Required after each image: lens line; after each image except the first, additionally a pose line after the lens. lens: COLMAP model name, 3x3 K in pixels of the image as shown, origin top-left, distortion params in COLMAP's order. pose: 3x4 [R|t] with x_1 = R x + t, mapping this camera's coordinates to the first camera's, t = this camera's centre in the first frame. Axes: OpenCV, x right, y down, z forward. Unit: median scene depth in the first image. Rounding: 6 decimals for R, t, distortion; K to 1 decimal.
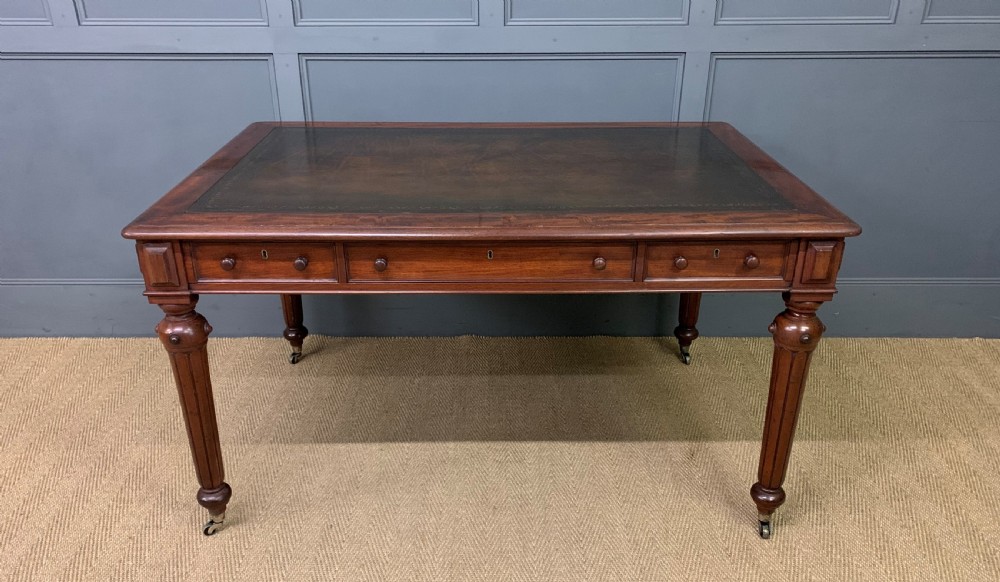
lens RADIAL K [[785.9, 0, 491.0], [0, 785.9, 308.4], [0, 0, 1]] dist [0.023657, -0.011084]
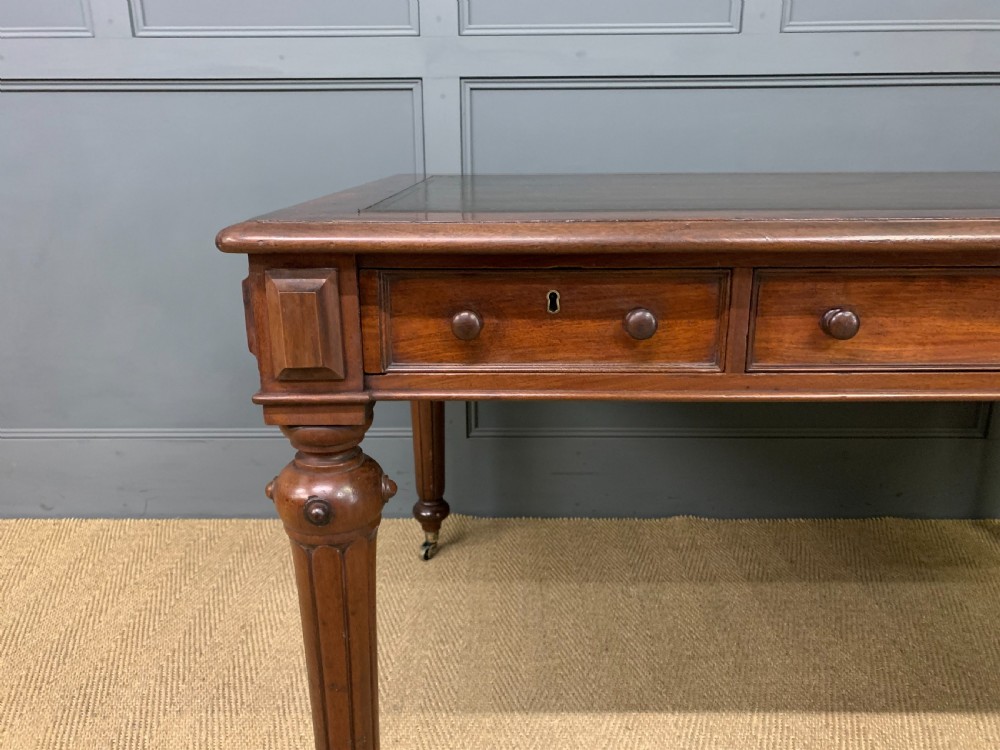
lens RADIAL K [[769.4, 0, 493.7], [0, 769.4, 375.2], [0, 0, 1]] dist [0.023538, -0.011956]
pose [[0.999908, 0.000110, -0.013580, -0.233441], [-0.002217, 0.987875, -0.155238, 0.023659], [0.013398, 0.155253, 0.987784, 0.453342]]
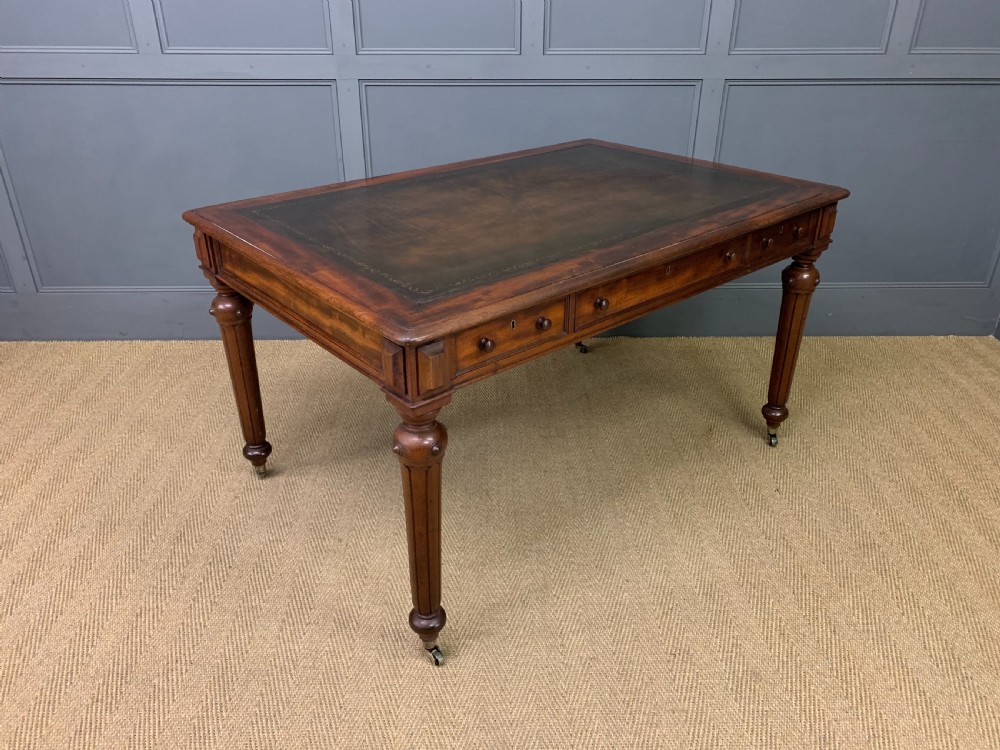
lens RADIAL K [[769.4, 0, 494.7], [0, 769.4, 369.7], [0, 0, 1]] dist [0.023538, -0.011956]
pose [[0.999638, -0.007092, 0.025967, -0.093113], [0.006279, 0.999492, 0.031261, 0.062119], [-0.026176, -0.031087, 0.999174, -0.126436]]
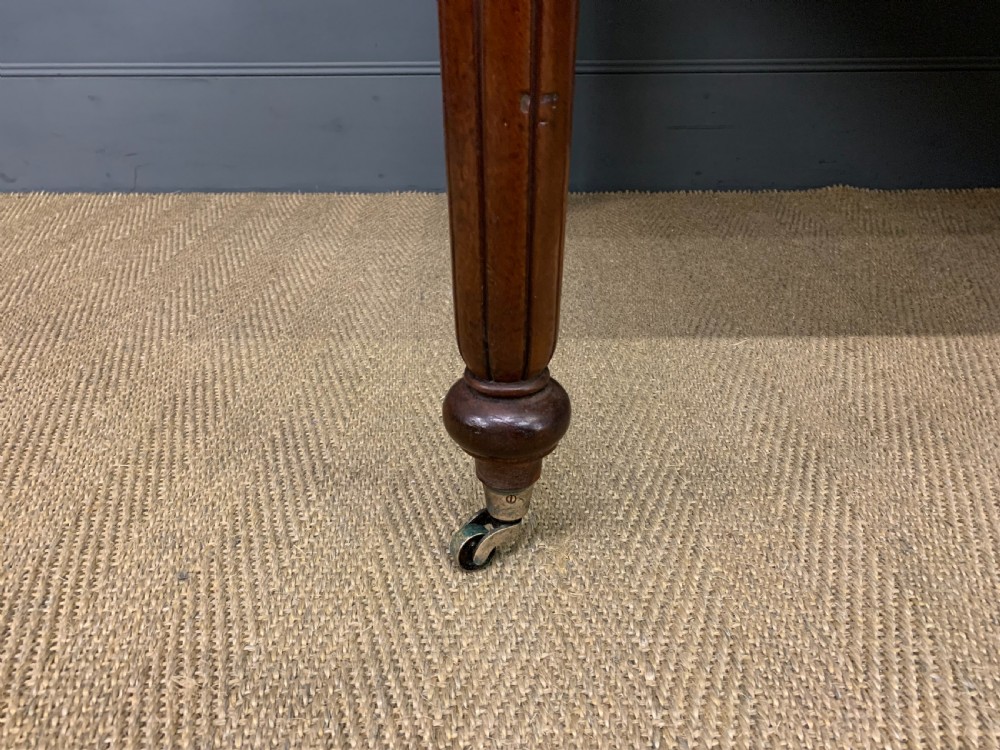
lens RADIAL K [[769.4, 0, 498.5], [0, 769.4, 372.6], [0, 0, 1]] dist [0.023538, -0.011956]
pose [[0.999812, 0.002196, -0.019249, -0.307874], [-0.002010, 0.999951, 0.009699, 0.195085], [0.019270, -0.009658, 0.999768, 0.661791]]
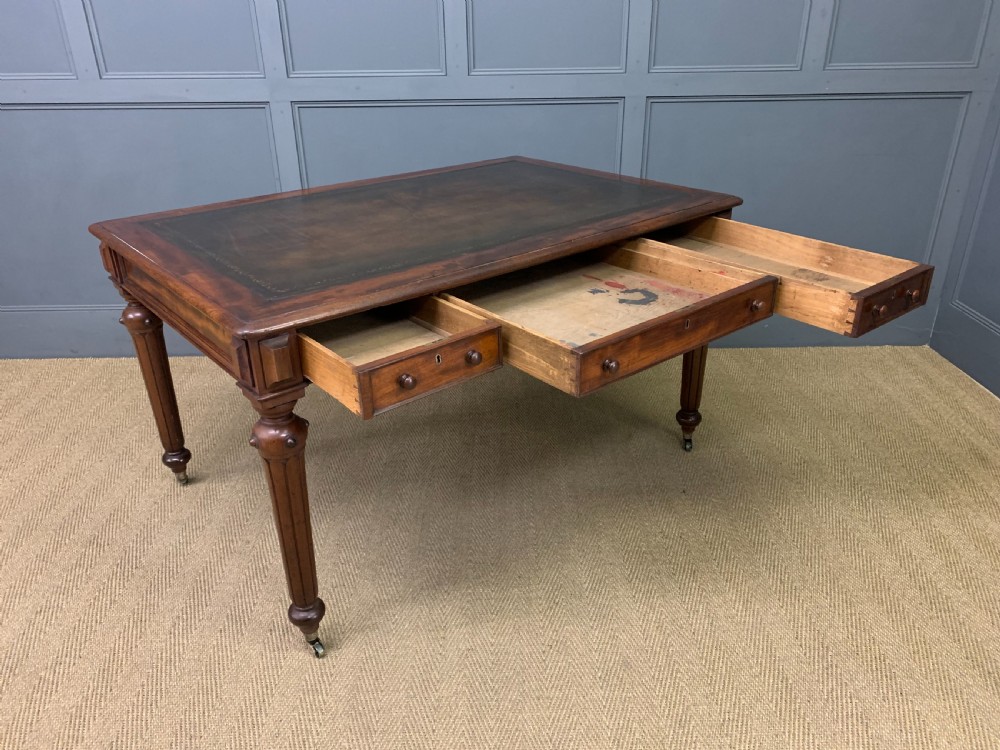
lens RADIAL K [[769.4, 0, 505.3], [0, 769.4, 380.1], [0, 0, 1]] dist [0.023538, -0.011956]
pose [[0.999782, -0.015884, 0.013530, 0.054267], [0.015809, 0.999859, 0.005677, 0.094813], [-0.013618, -0.005462, 0.999892, -0.158531]]
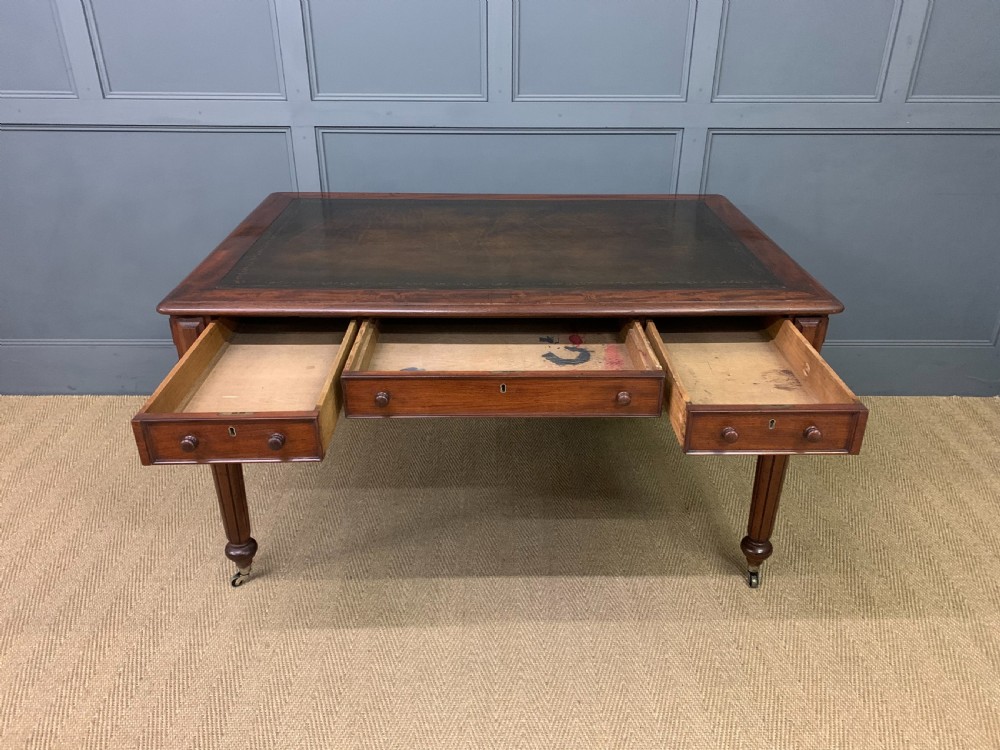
lens RADIAL K [[769.4, 0, 504.5], [0, 769.4, 371.7], [0, 0, 1]] dist [0.023538, -0.011956]
pose [[0.999868, 0.001103, 0.016182, -0.010175], [-0.001496, 0.999703, 0.024310, -0.026170], [-0.016150, -0.024331, 0.999573, -0.040170]]
